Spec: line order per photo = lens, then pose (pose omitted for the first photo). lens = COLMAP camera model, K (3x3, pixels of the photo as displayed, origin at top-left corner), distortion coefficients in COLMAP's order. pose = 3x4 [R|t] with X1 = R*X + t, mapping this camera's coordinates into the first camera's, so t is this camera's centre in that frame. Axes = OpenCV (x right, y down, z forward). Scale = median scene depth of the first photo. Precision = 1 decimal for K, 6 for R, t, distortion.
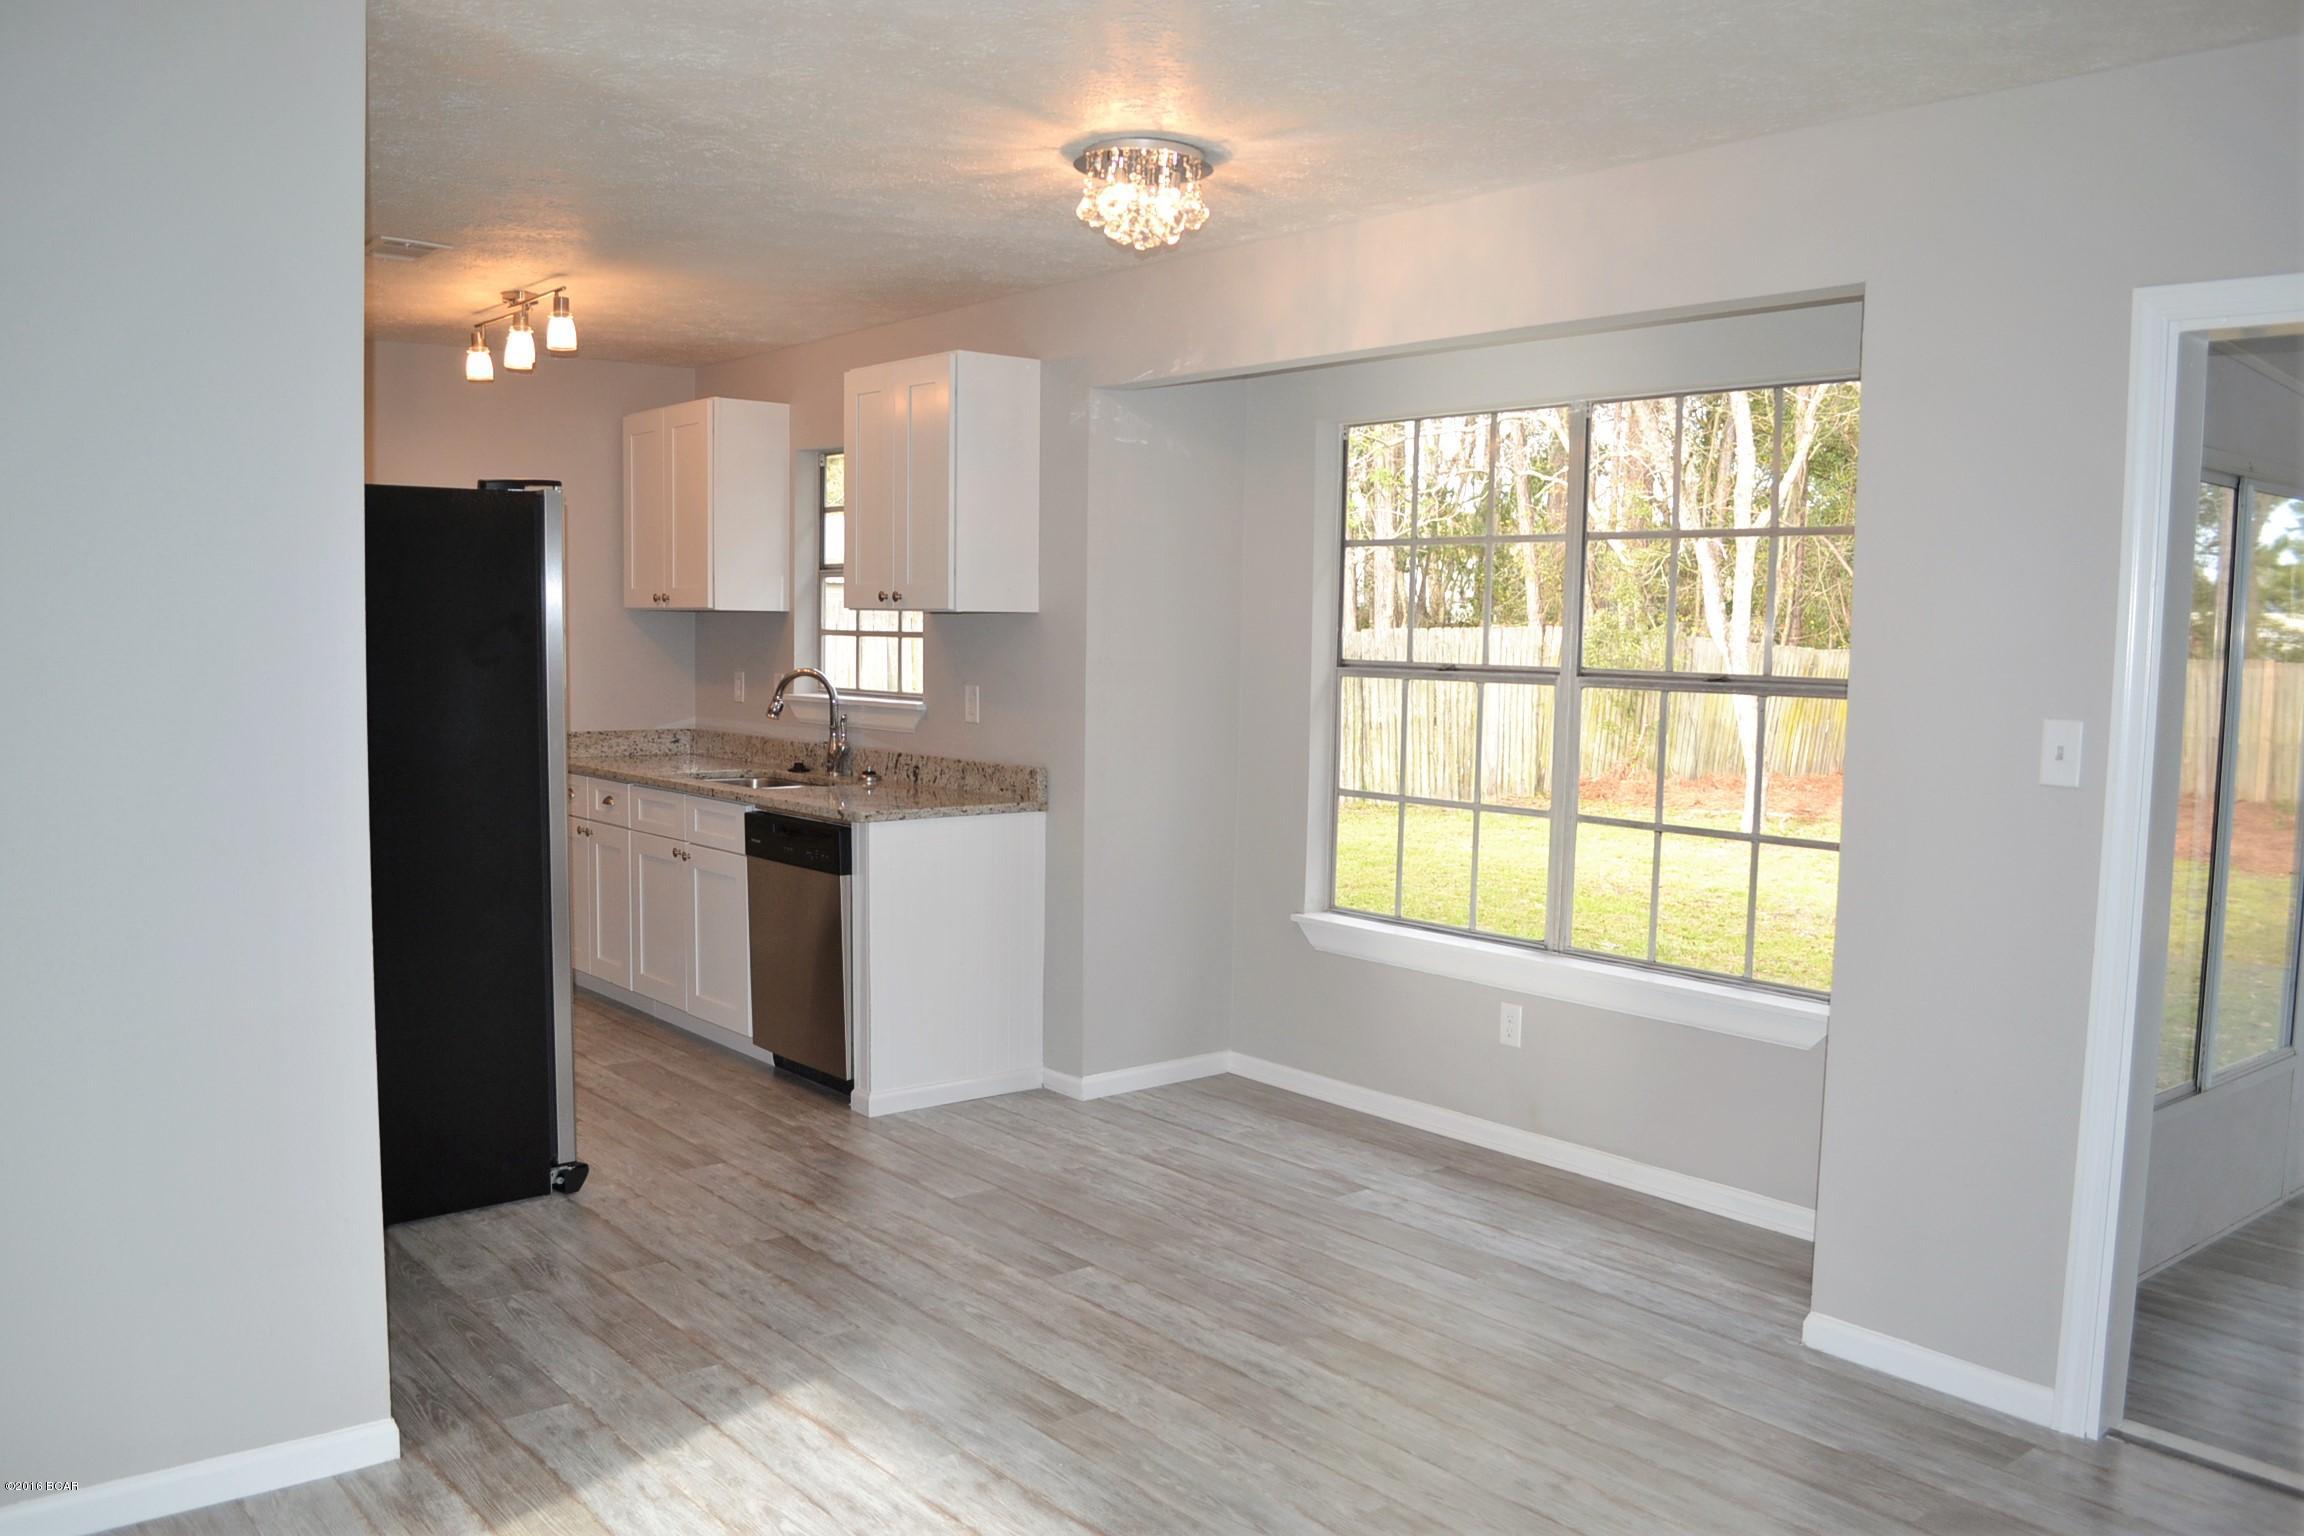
lens RADIAL K [[1860.5, 0, 1179.4], [0, 1860.5, 799.1], [0, 0, 1]] dist [-0.075625, 0.001147]
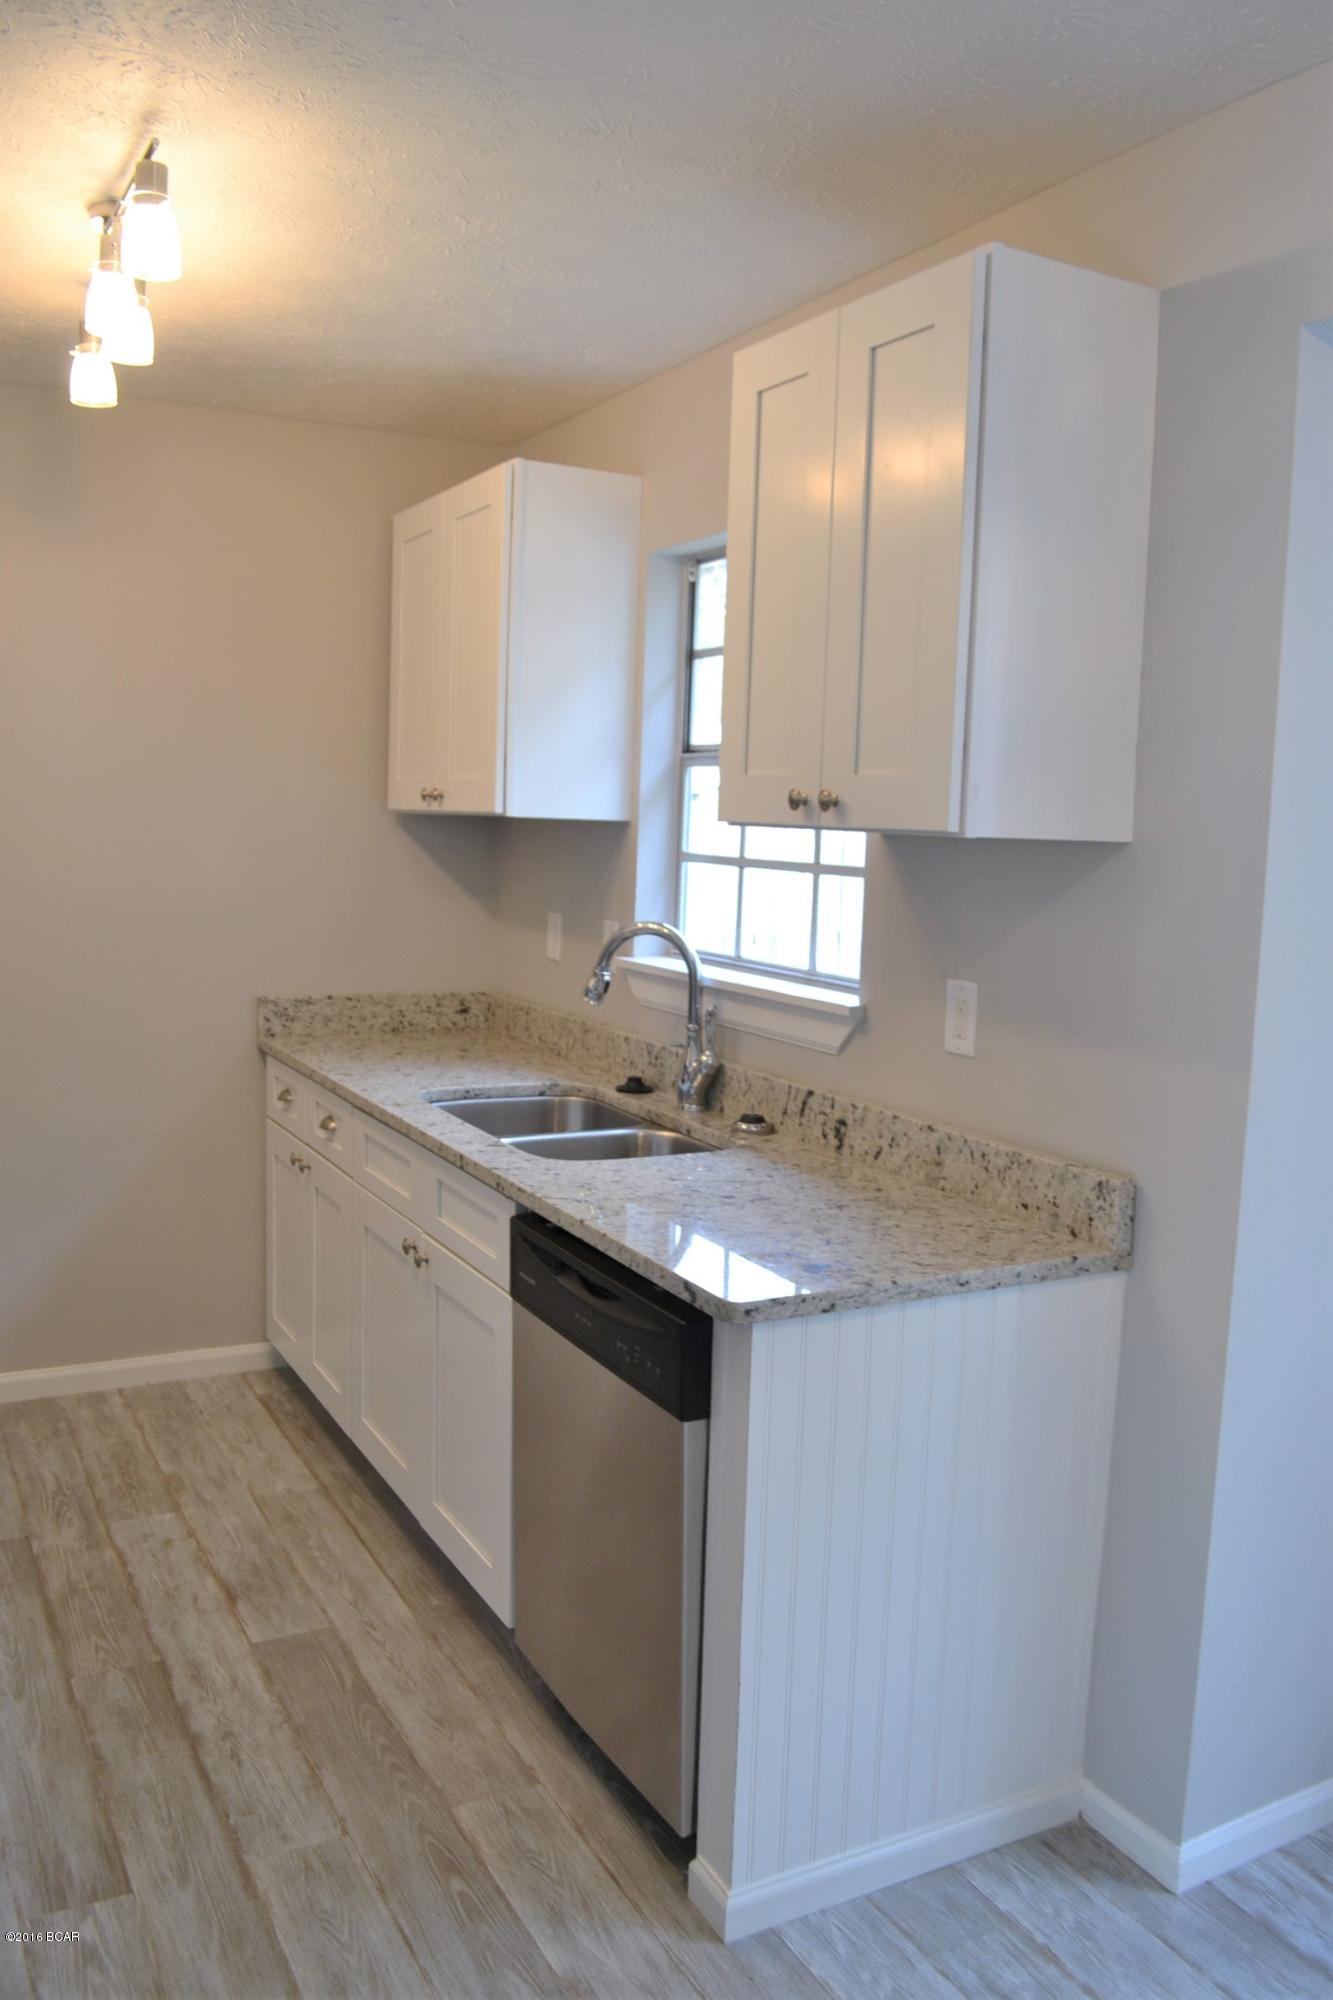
lens RADIAL K [[1615.1, 0, 666.5], [0, 1615.1, 1000.0], [0, 0, 1]] dist [-0.075625, 0.001147]
pose [[0.977165, 0.041636, -0.208361, -0.091091], [-0.038512, 0.999077, 0.019028, -0.056278], [0.208961, -0.010570, 0.977867, 0.511244]]
